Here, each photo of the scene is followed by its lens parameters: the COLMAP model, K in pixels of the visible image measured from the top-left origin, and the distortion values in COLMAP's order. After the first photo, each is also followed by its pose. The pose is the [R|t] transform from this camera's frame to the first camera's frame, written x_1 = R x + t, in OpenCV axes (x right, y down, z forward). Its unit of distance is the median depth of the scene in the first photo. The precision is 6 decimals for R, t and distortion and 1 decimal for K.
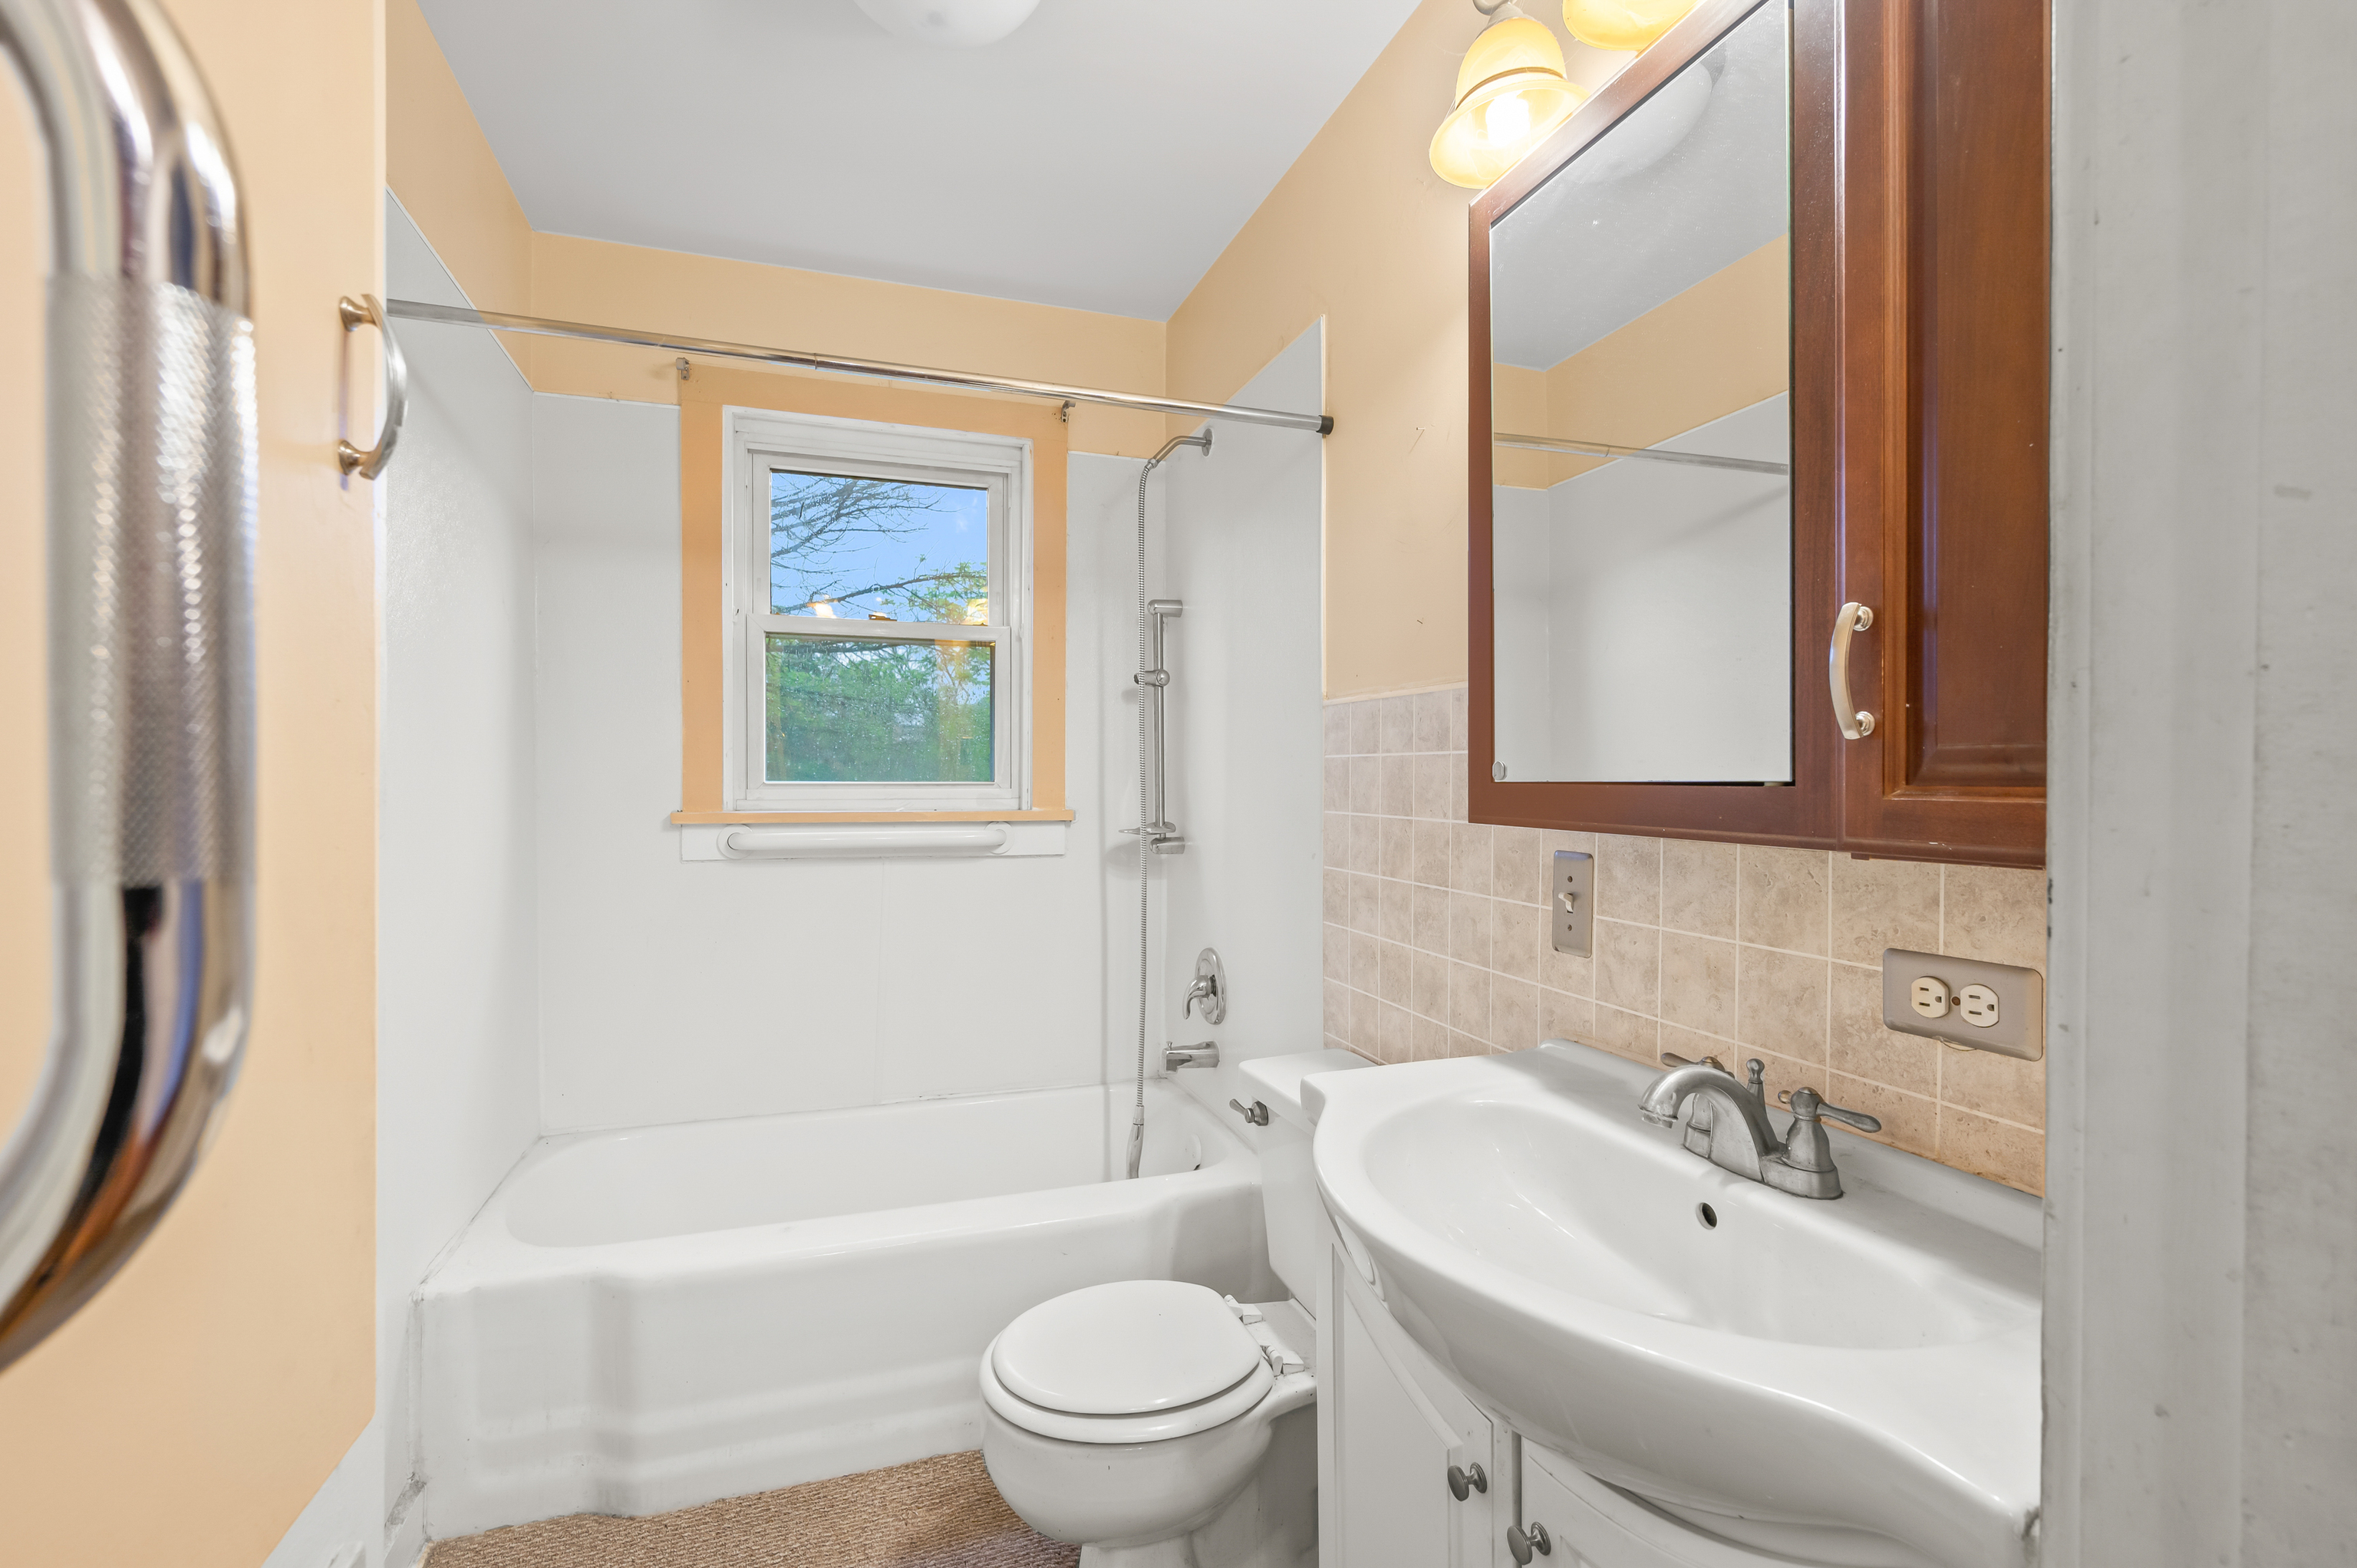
lens RADIAL K [[1050.4, 0, 1174.2], [0, 1050.4, 794.2], [0, 0, 1]] dist [-0.000413, -0.000146]
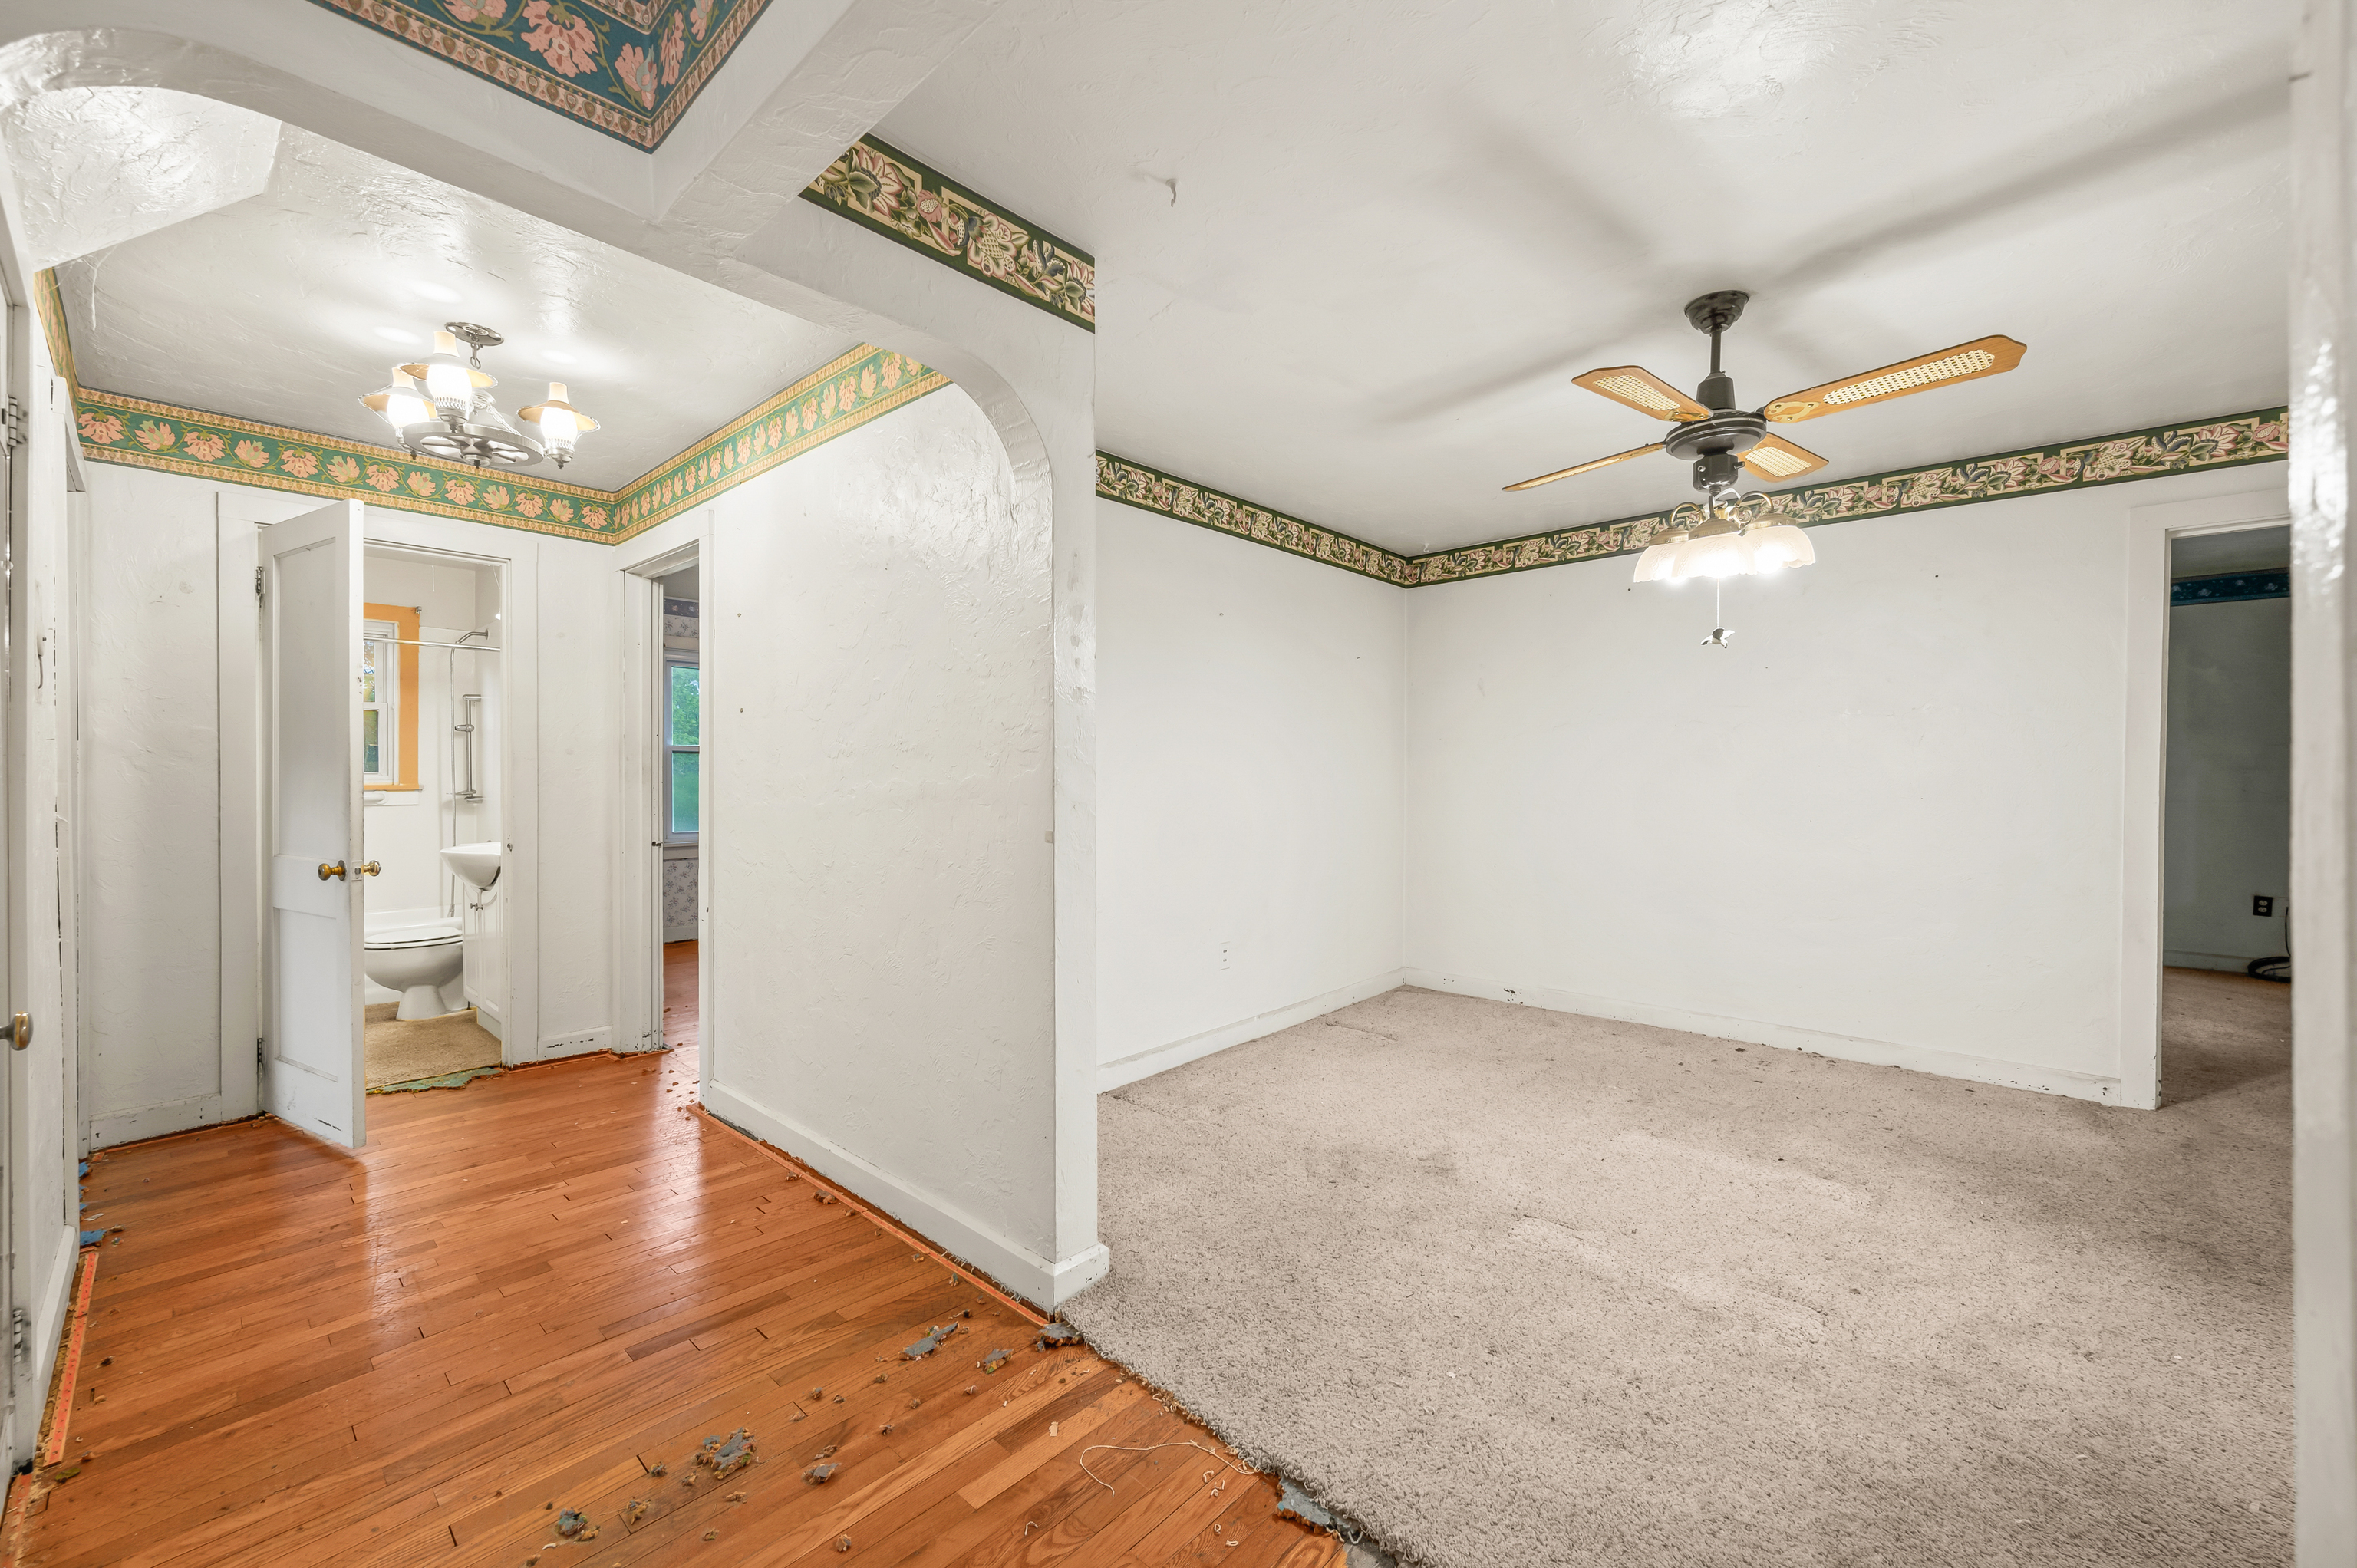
lens RADIAL K [[926.4, 0, 1169.2], [0, 926.4, 779.2], [0, 0, 1]] dist [-0.001739, 0.000334]
pose [[0.879433, -0.000165, 0.476022, 0.372349], [-0.000228, 1.000000, 0.000767, 0.001762], [-0.476022, -0.000783, 0.879433, -1.530427]]
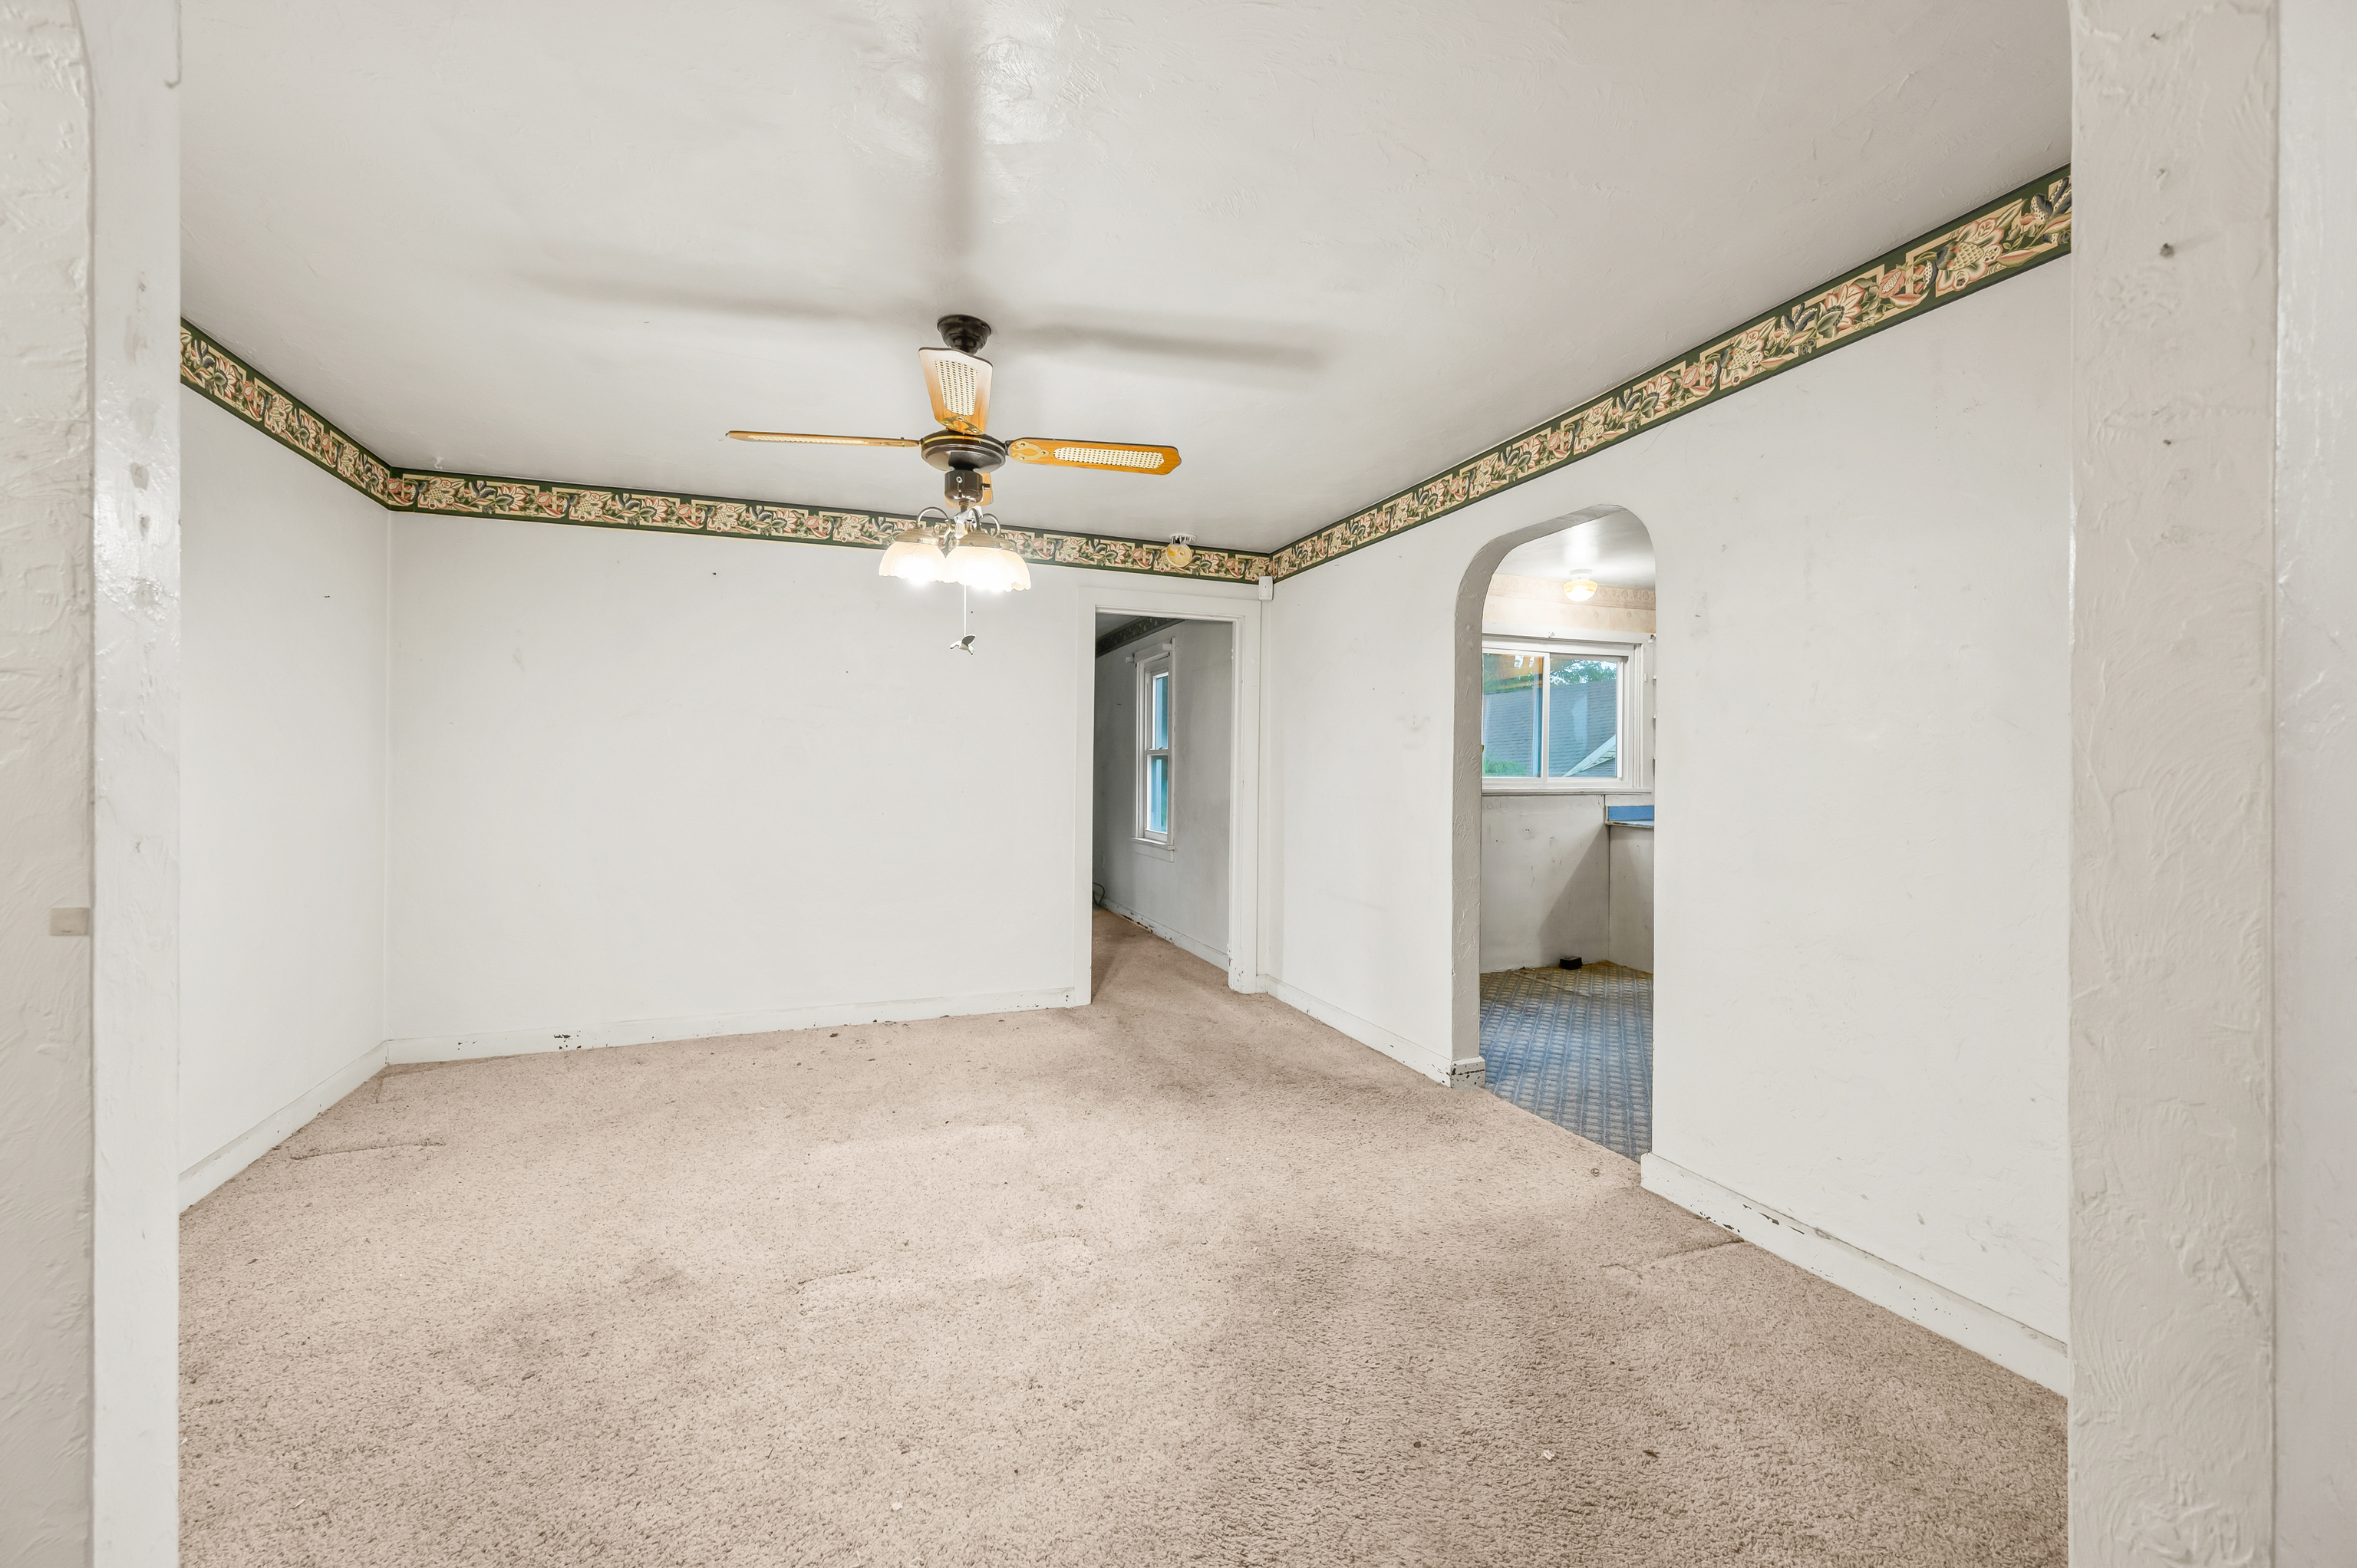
lens RADIAL K [[928.5, 0, 1167.1], [0, 928.5, 771.6], [0, 0, 1]] dist [0.000857, 0.000253]
pose [[-0.024696, 0.002223, 0.999693, 0.315444], [0.000182, 0.999998, -0.002219, -0.001844], [-0.999695, 0.000127, -0.024697, -1.192784]]
